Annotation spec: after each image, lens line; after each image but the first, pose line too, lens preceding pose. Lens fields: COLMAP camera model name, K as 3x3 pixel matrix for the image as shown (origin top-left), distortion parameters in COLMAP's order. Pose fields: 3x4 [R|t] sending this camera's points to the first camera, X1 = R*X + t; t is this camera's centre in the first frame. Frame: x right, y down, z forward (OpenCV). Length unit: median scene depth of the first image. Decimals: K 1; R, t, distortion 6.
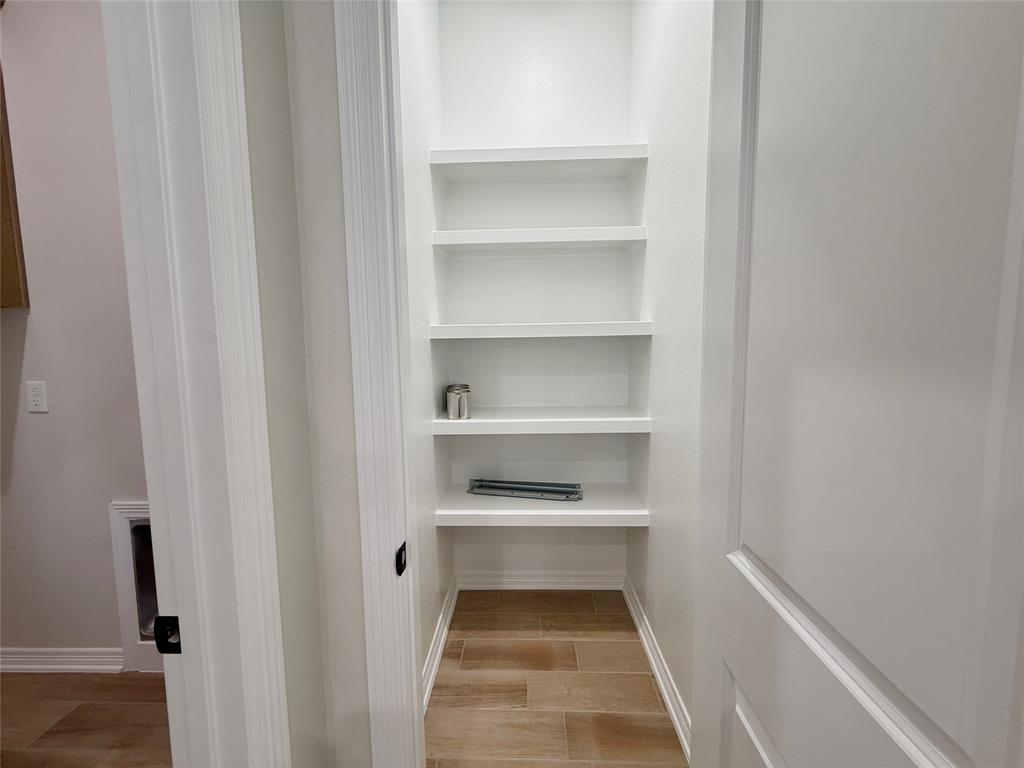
lens RADIAL K [[408.7, 0, 511.7], [0, 408.7, 381.6], [0, 0, 1]] dist [0.000139, -0.000132]
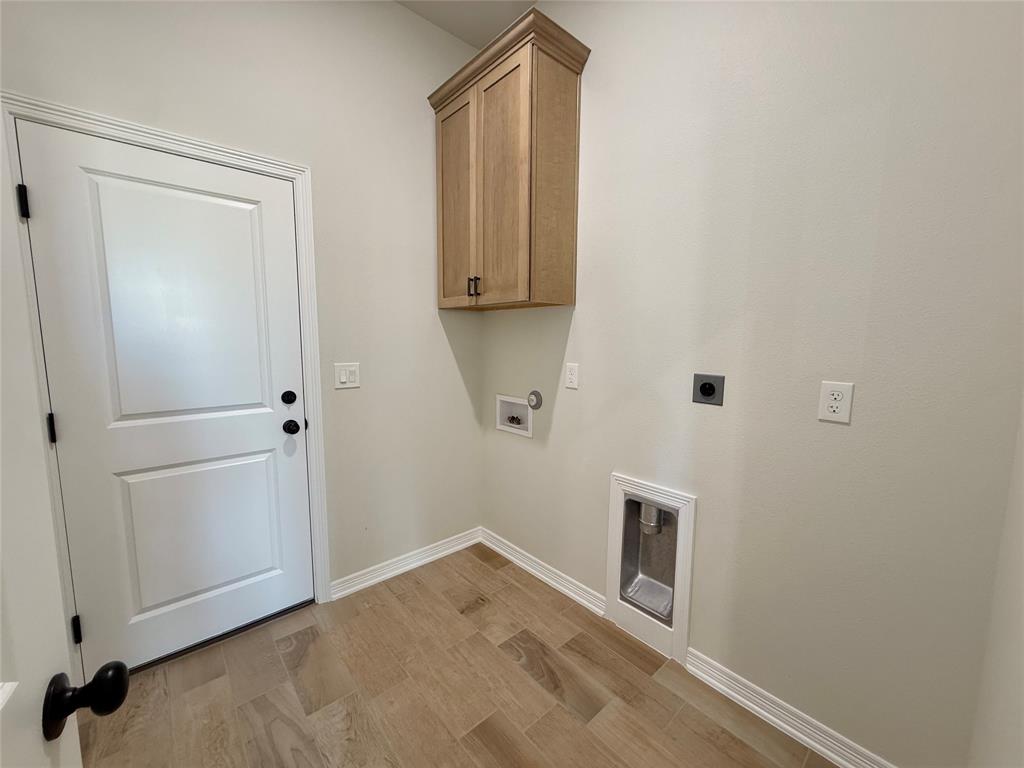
lens RADIAL K [[408.7, 0, 519.9], [0, 408.7, 385.7], [0, 0, 1]] dist [0.000139, -0.000132]
pose [[0.689393, 0.103435, -0.716964, -0.363659], [-0.085302, 0.994459, 0.061446, 0.003658], [0.719347, 0.018798, 0.694396, 0.009740]]
